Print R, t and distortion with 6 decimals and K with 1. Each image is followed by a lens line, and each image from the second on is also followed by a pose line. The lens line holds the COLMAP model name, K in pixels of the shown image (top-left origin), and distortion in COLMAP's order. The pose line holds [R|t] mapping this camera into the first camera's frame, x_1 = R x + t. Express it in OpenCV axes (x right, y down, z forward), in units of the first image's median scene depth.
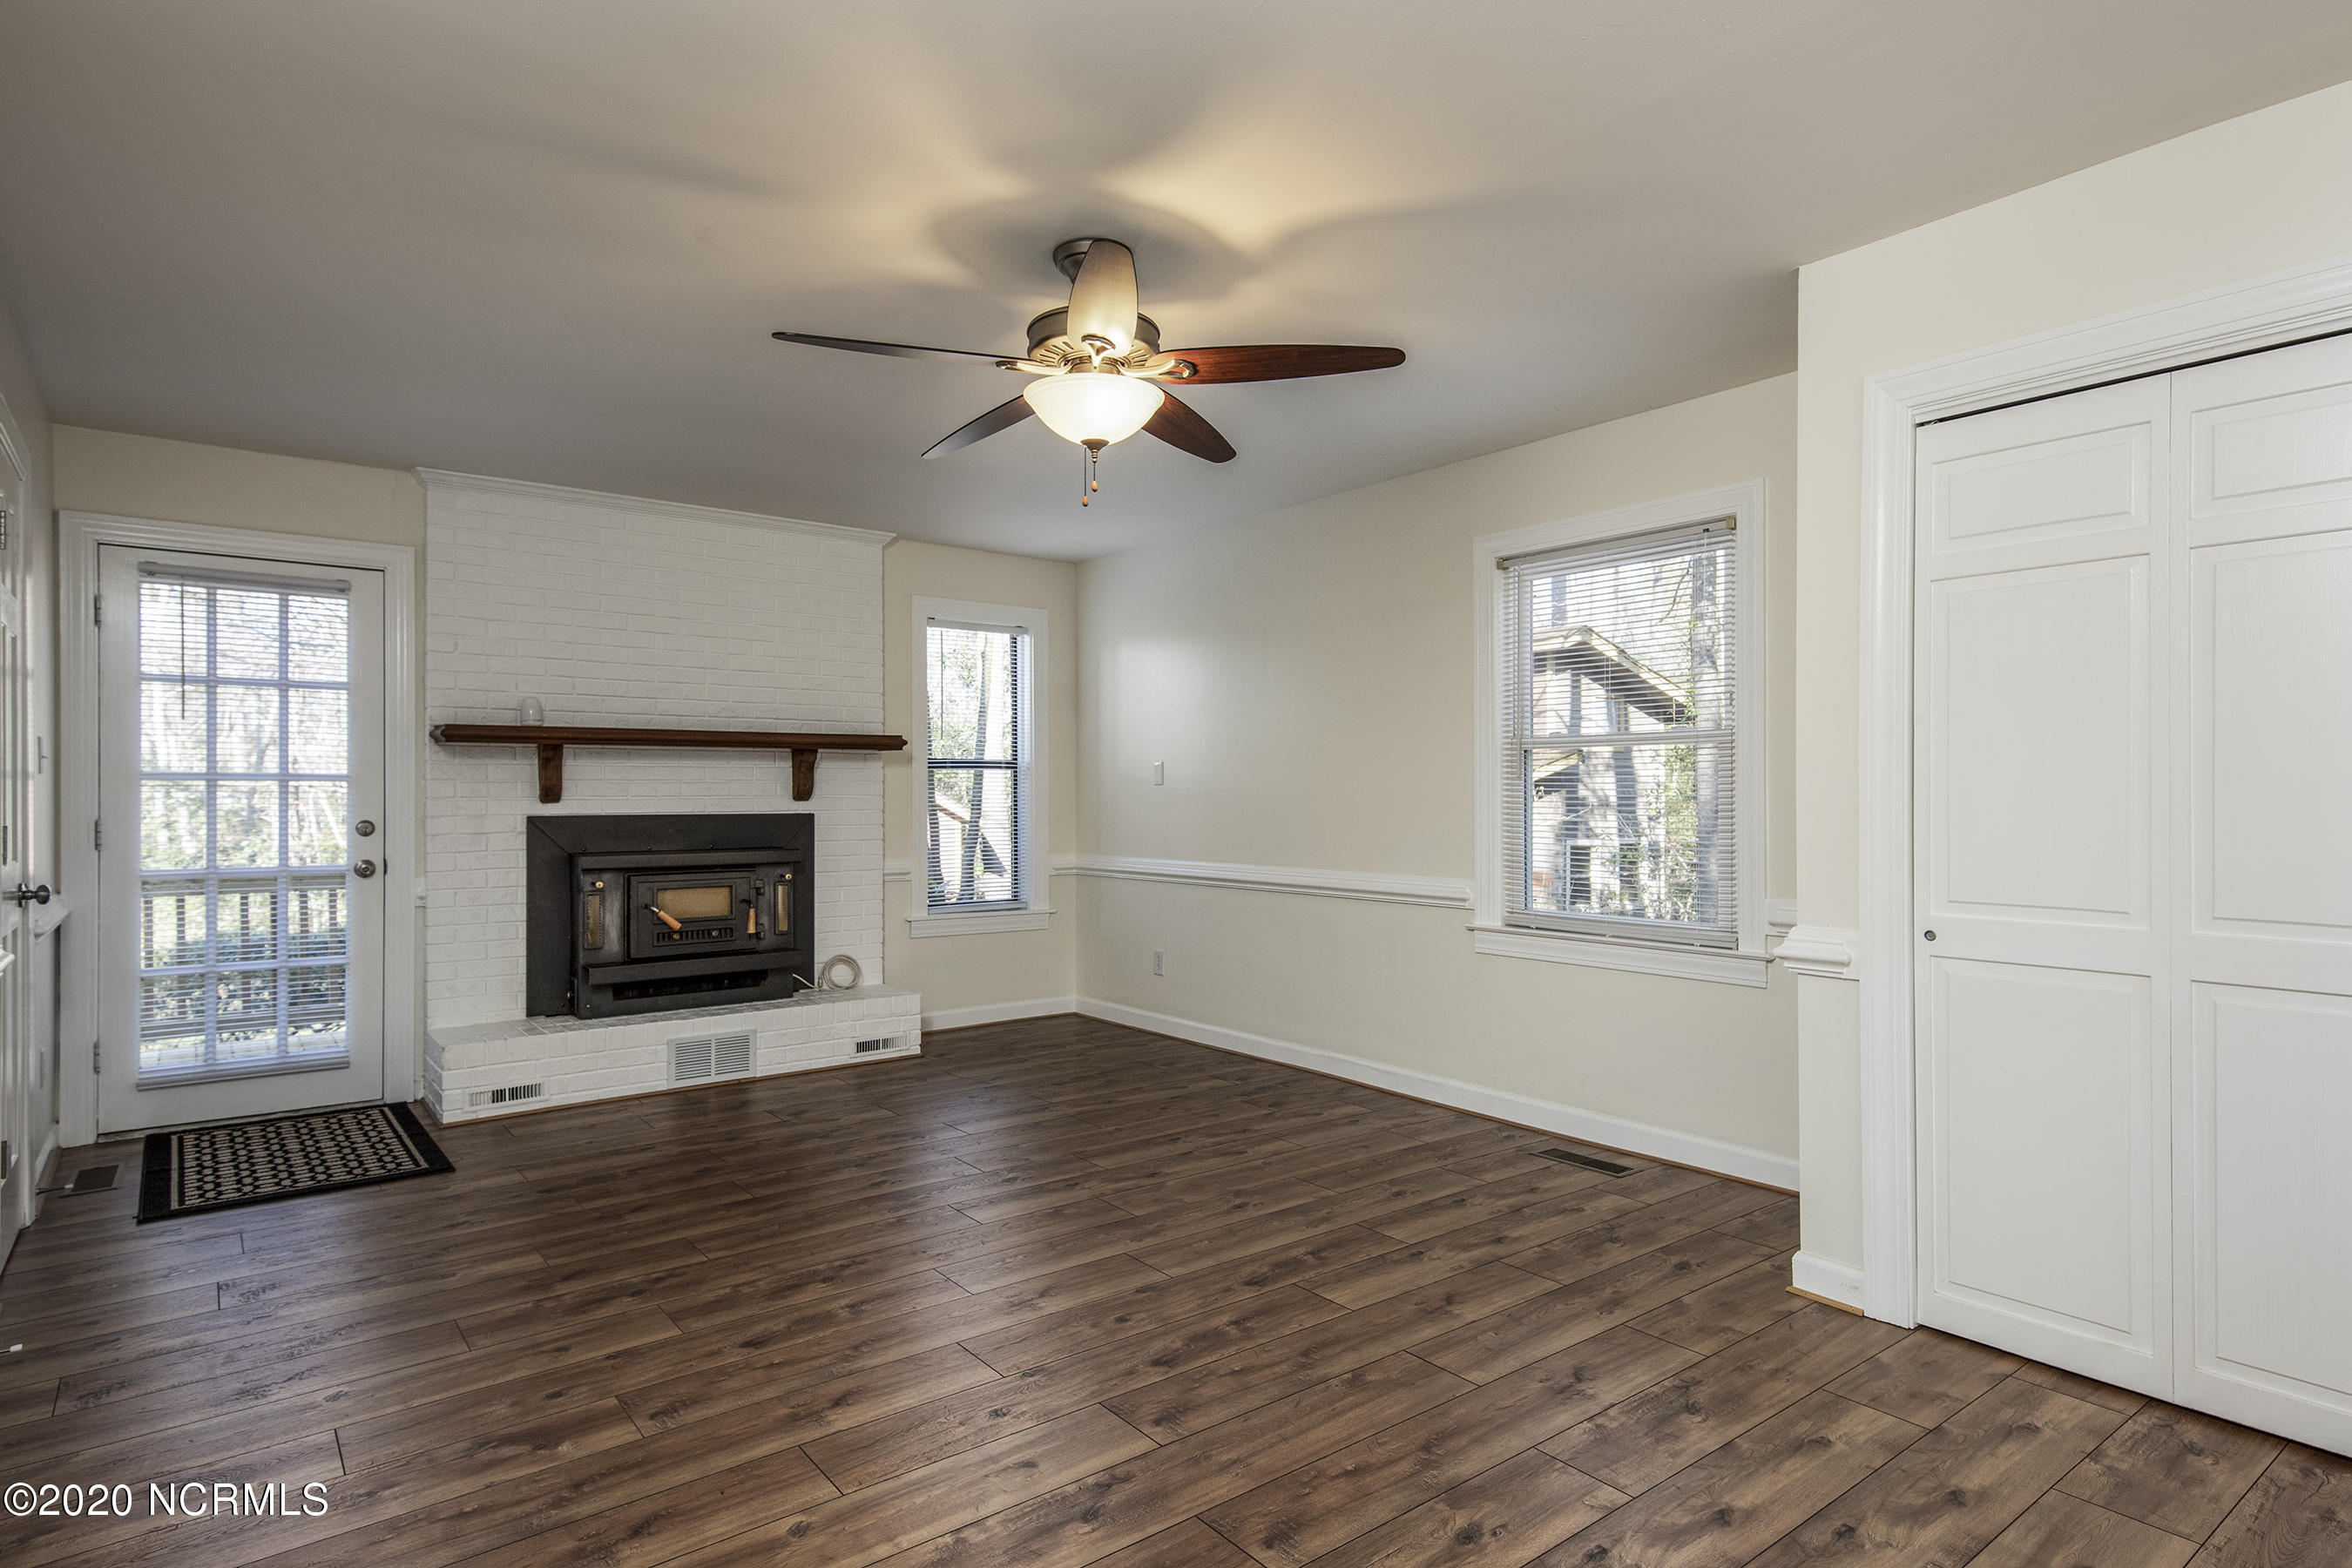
lens RADIAL K [[1274.5, 0, 1182.2], [0, 1274.5, 795.2], [0, 0, 1]] dist [0.015331, -0.001410]
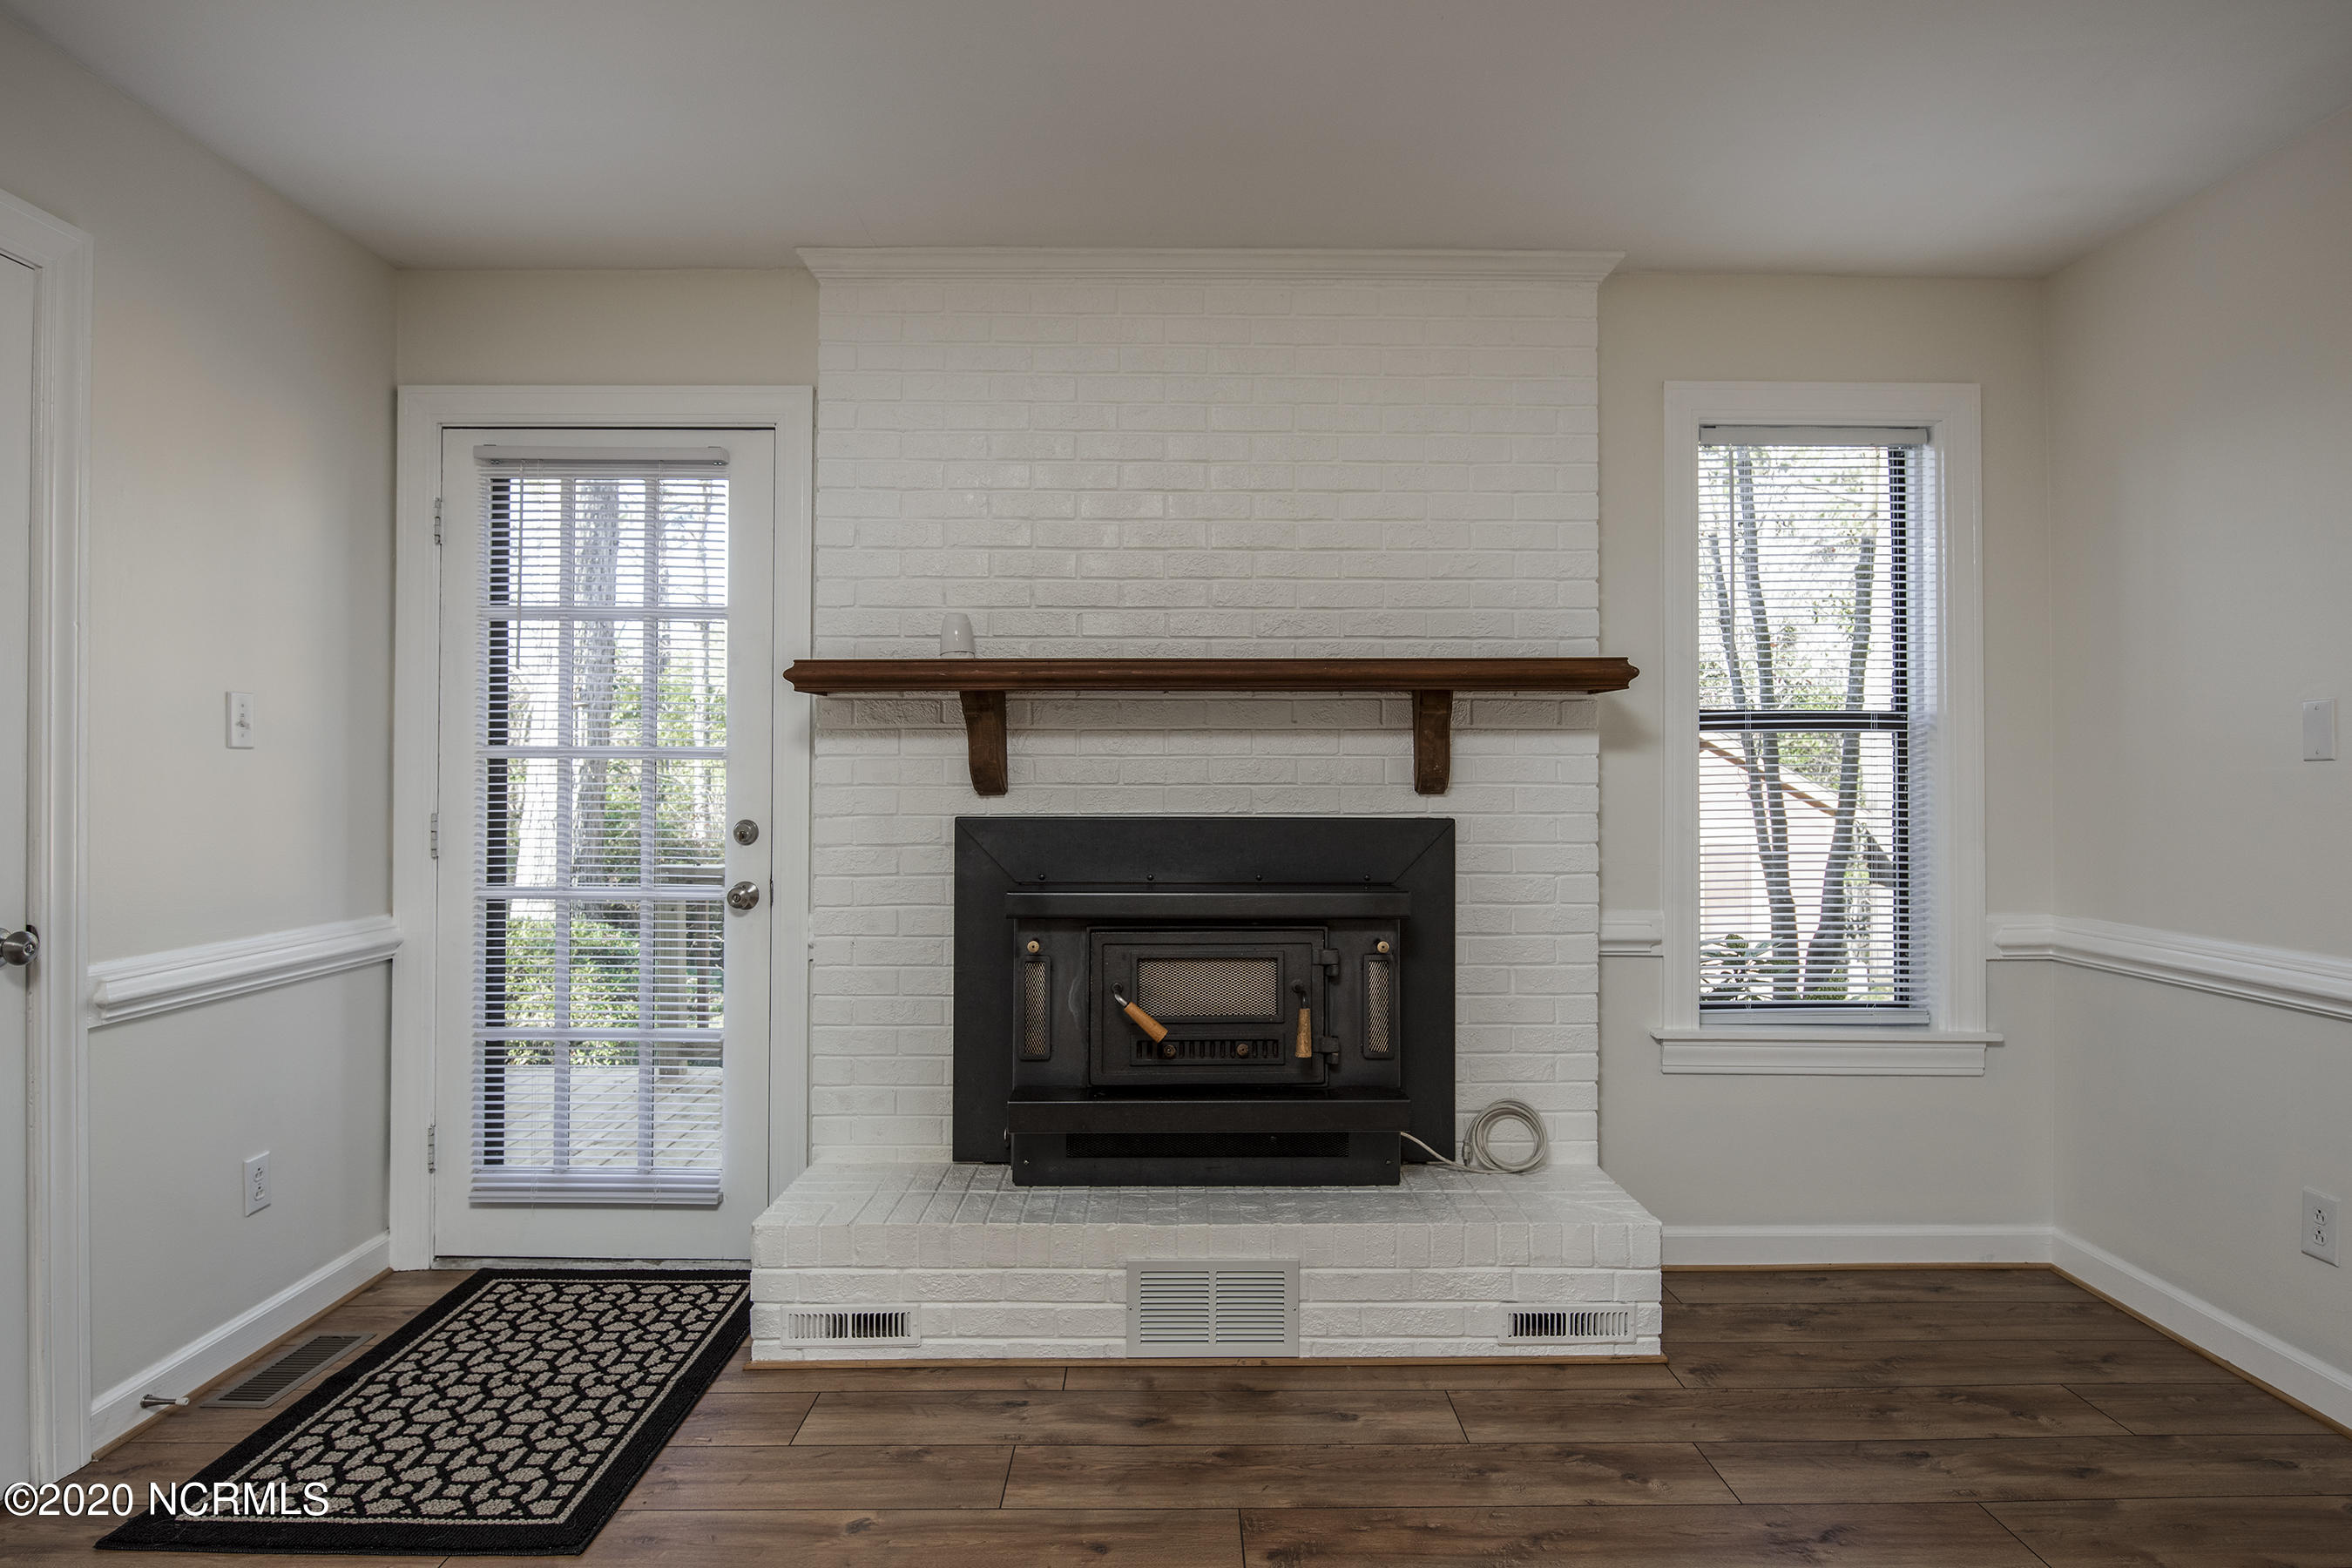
lens RADIAL K [[1288.2, 0, 1178.4], [0, 1288.2, 746.9], [0, 0, 1]] dist [-0.004653, -0.000962]
pose [[0.793345, -0.004510, -0.608755, -0.064317], [-0.003969, 0.999913, -0.012580, -0.008369], [0.608759, 0.012397, 0.793258, 0.551979]]
